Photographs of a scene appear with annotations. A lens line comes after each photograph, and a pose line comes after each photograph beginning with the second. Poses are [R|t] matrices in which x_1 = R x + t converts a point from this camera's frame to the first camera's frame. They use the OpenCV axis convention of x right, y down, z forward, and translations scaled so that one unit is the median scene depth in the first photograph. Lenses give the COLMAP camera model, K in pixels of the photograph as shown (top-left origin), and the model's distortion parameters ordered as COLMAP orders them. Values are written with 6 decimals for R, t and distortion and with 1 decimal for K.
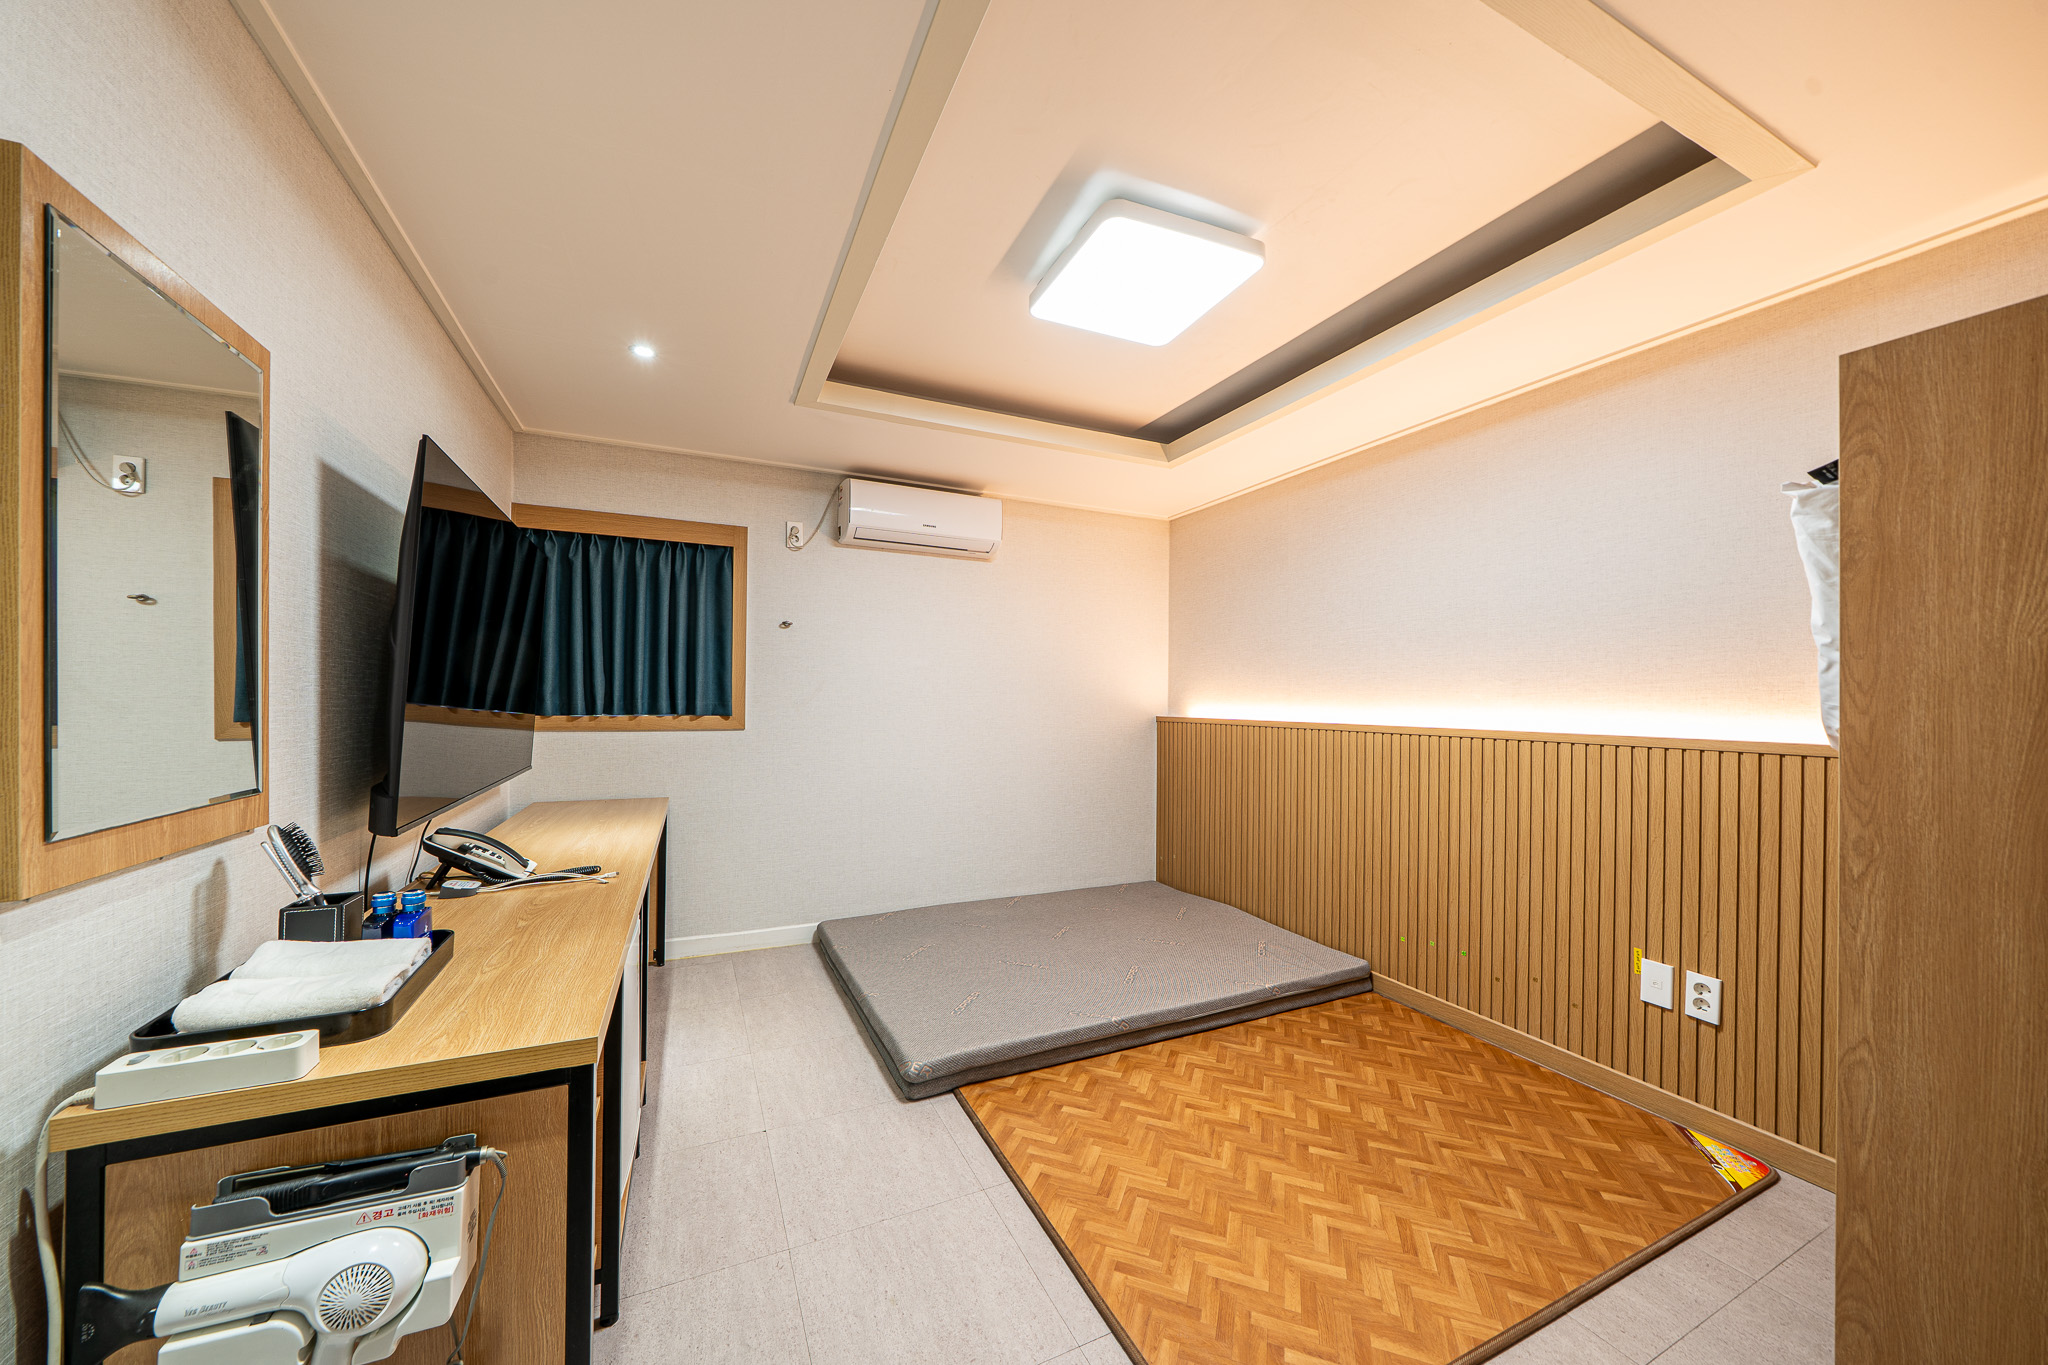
lens RADIAL K [[700.5, 0, 1009.6], [0, 700.5, 693.1], [0, 0, 1]] dist [-0.000567, -0.000197]
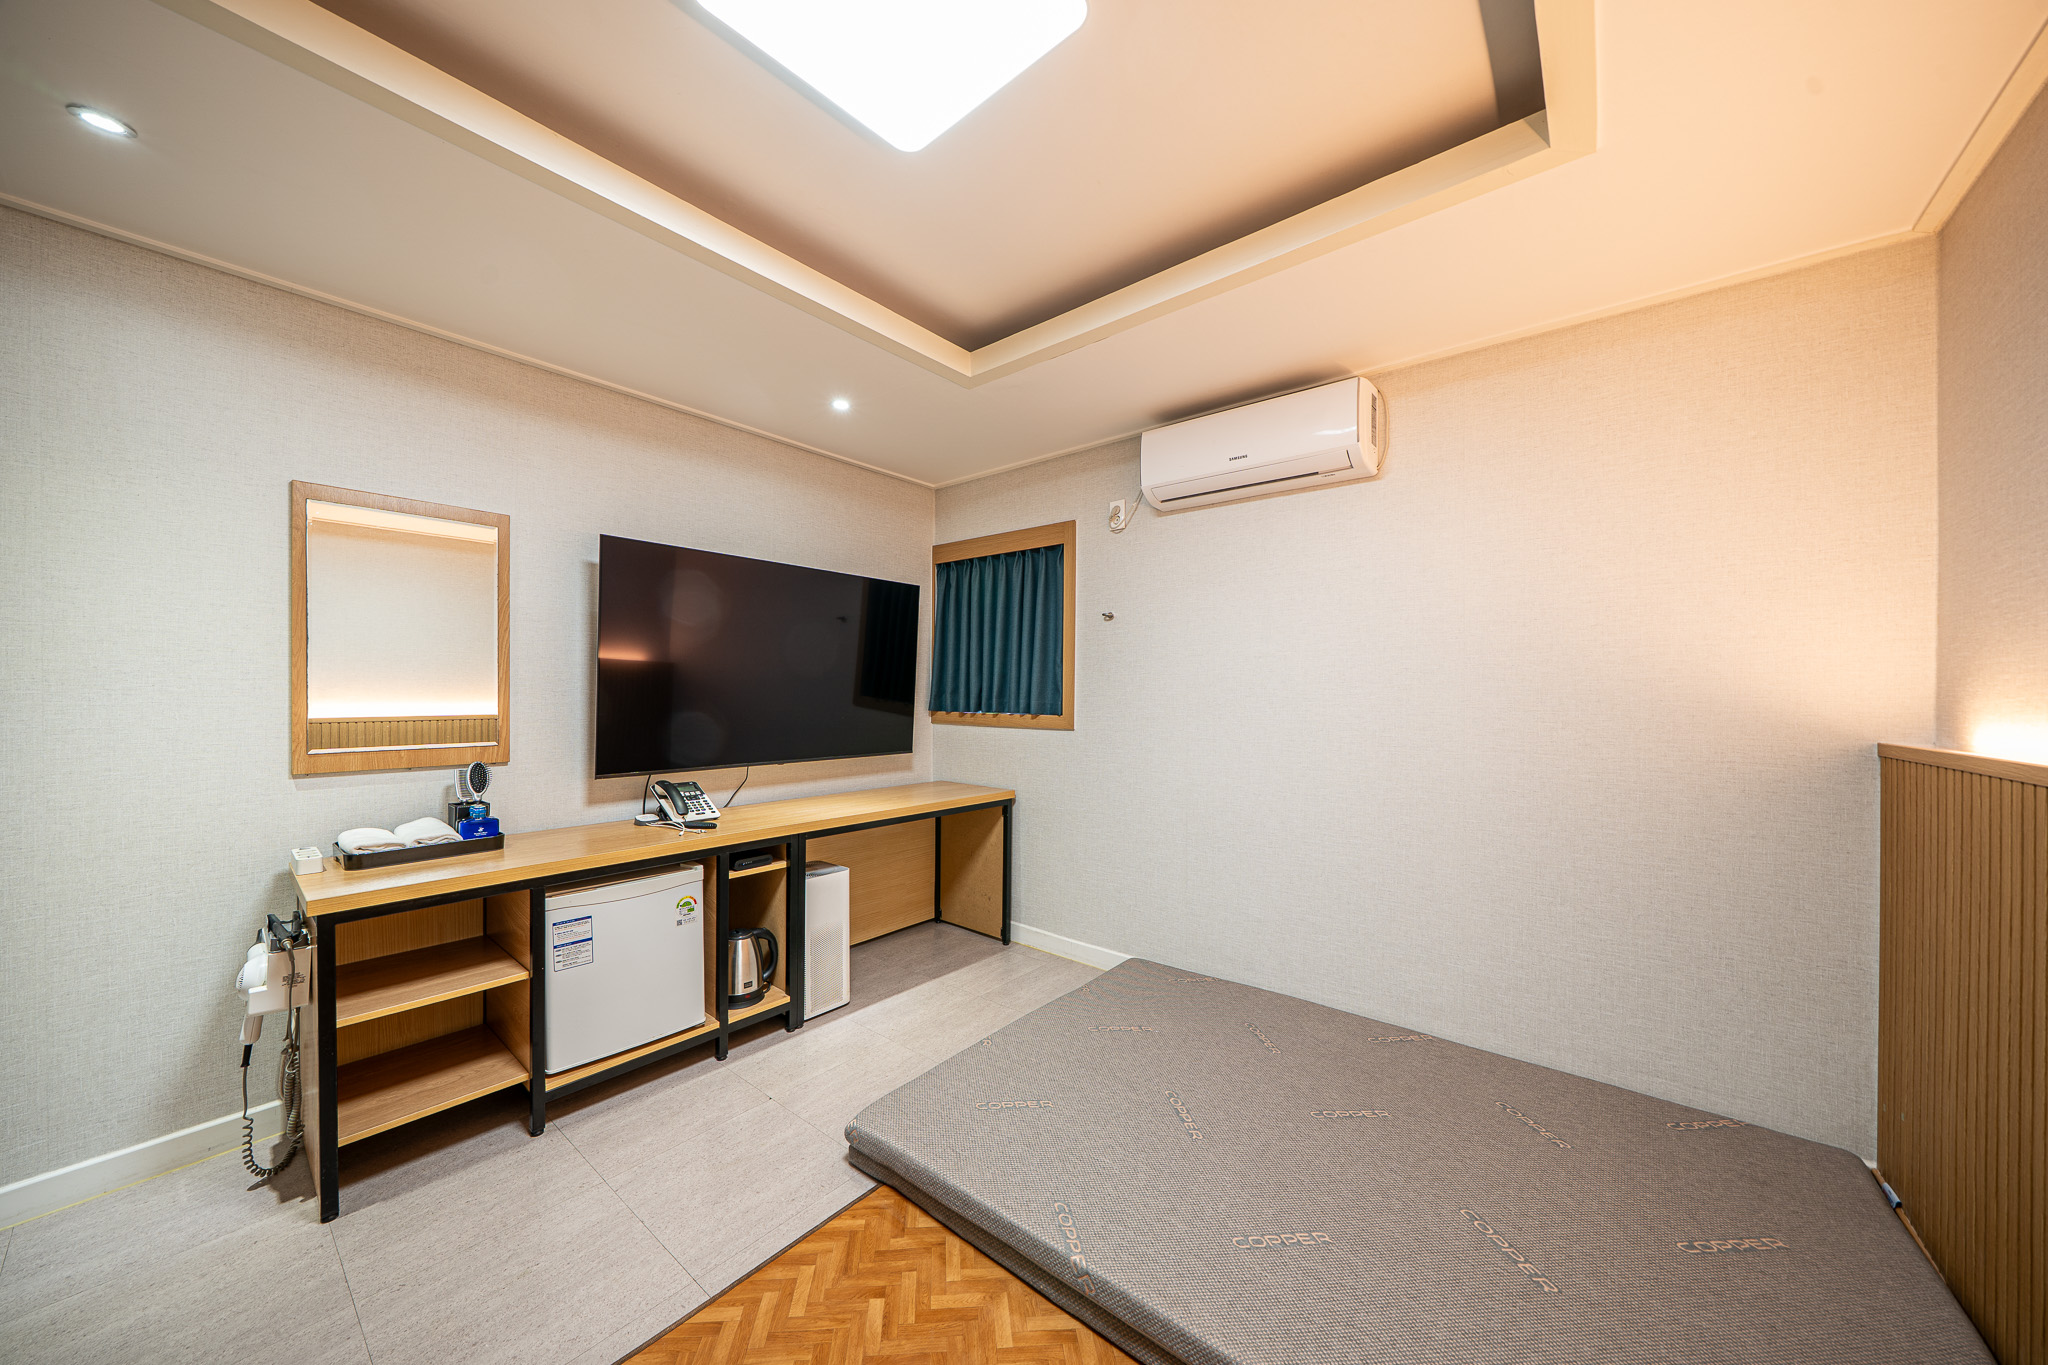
lens RADIAL K [[709.5, 0, 1025.1], [0, 709.5, 694.6], [0, 0, 1]] dist [0.006705, 0.000014]
pose [[0.437031, -0.004400, -0.899436, 0.665231], [0.004461, 0.999986, -0.002725, 0.007744], [0.899436, -0.002822, 0.437044, 0.721618]]
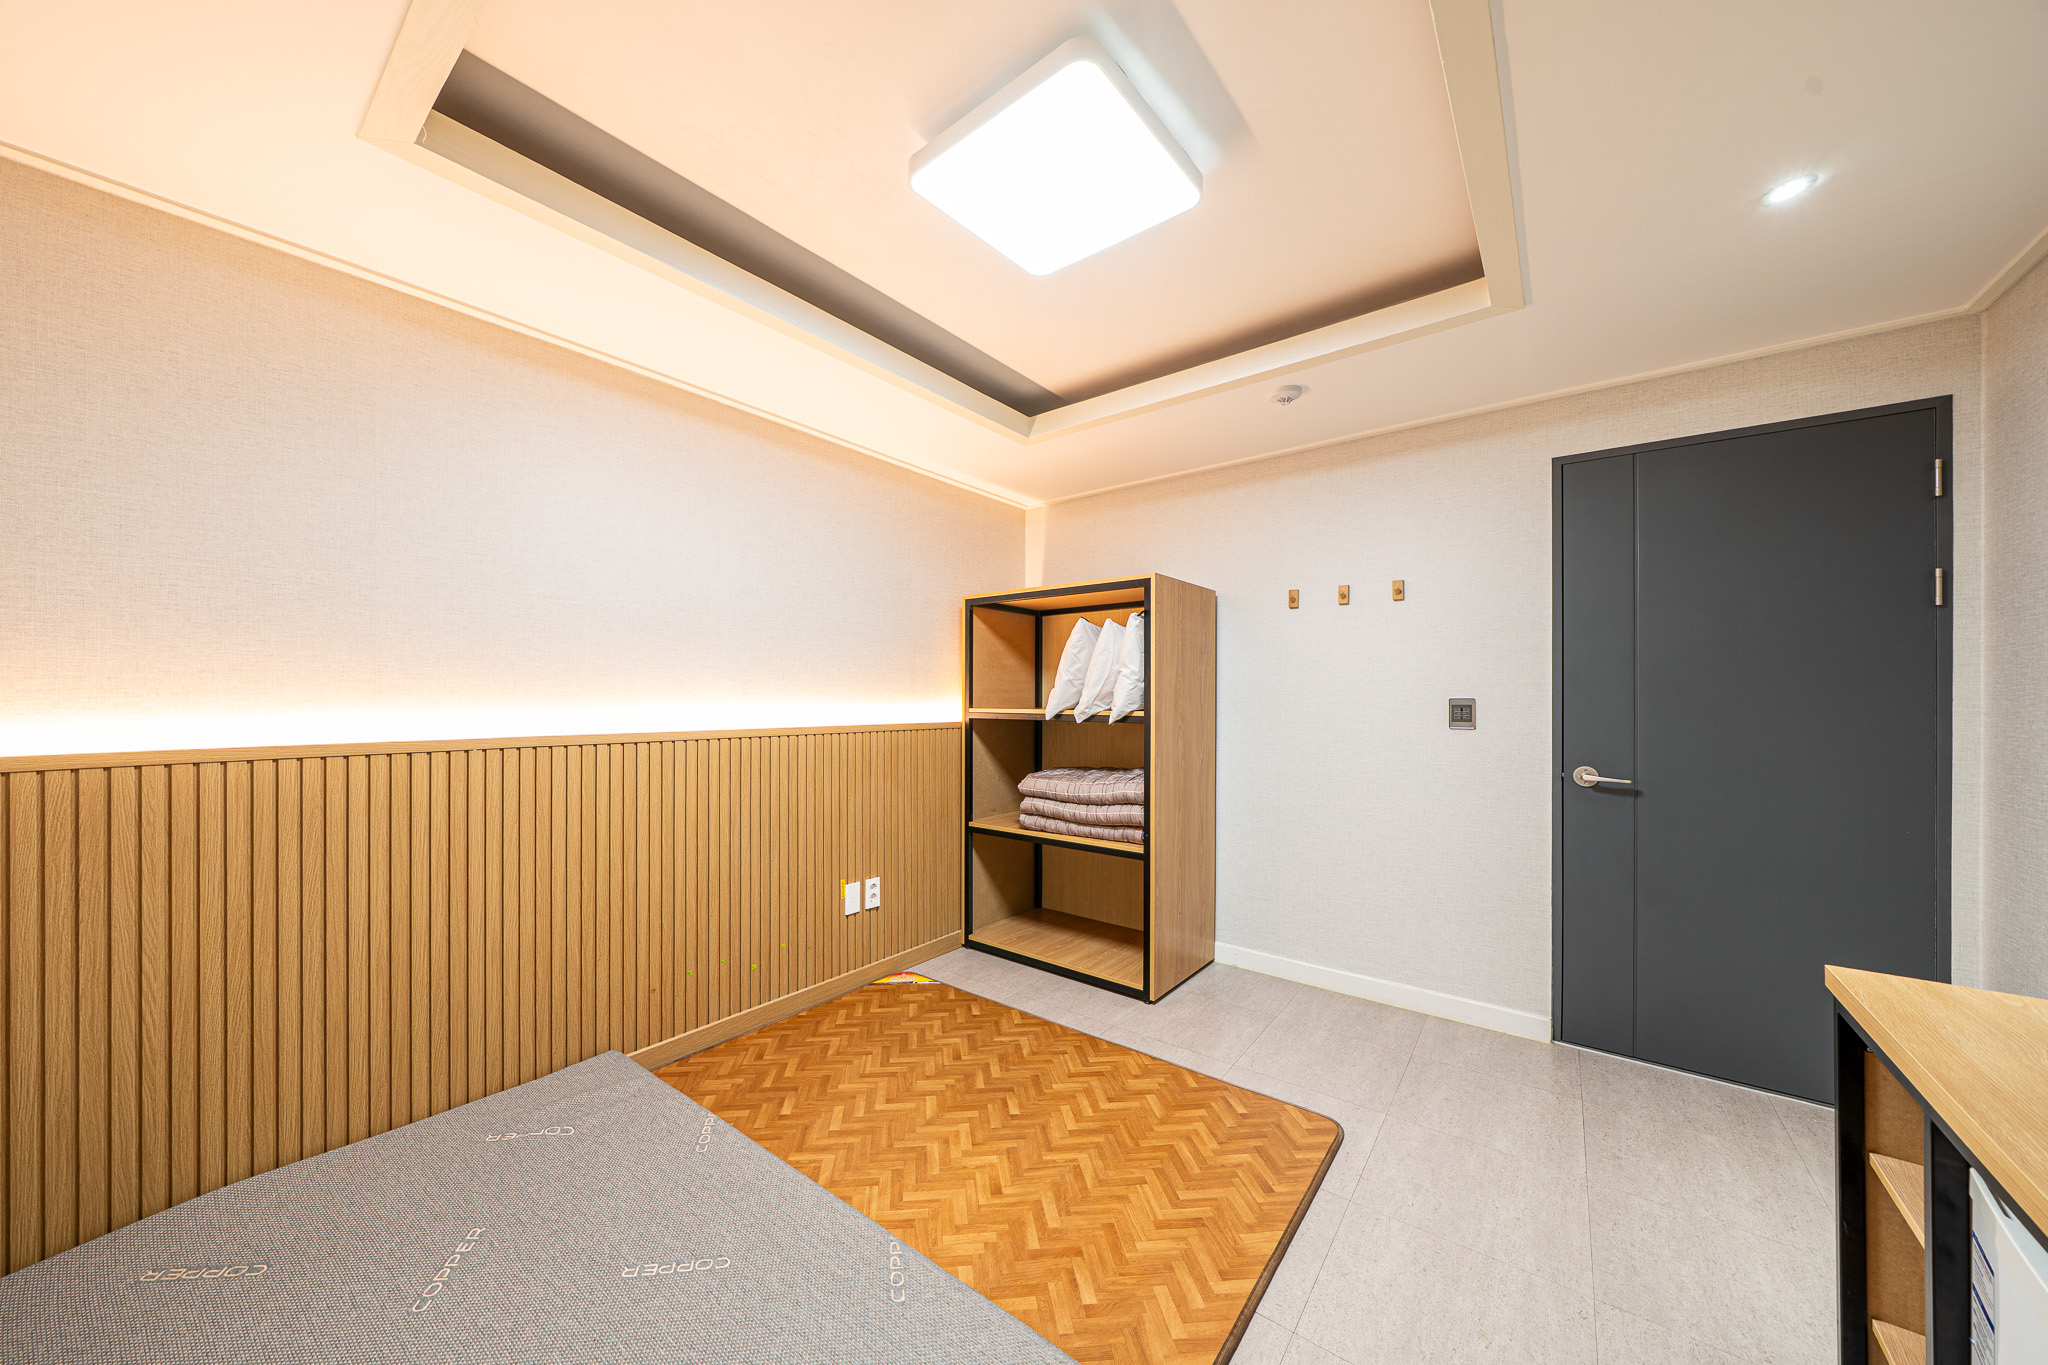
lens RADIAL K [[700.5, 0, 1009.6], [0, 700.5, 693.1], [0, 0, 1]] dist [-0.000567, -0.000197]
pose [[-0.442818, -0.004184, 0.896602, -0.437609], [-0.010550, 0.999944, -0.000544, -0.003591], [-0.896550, -0.009700, -0.442837, 1.202750]]
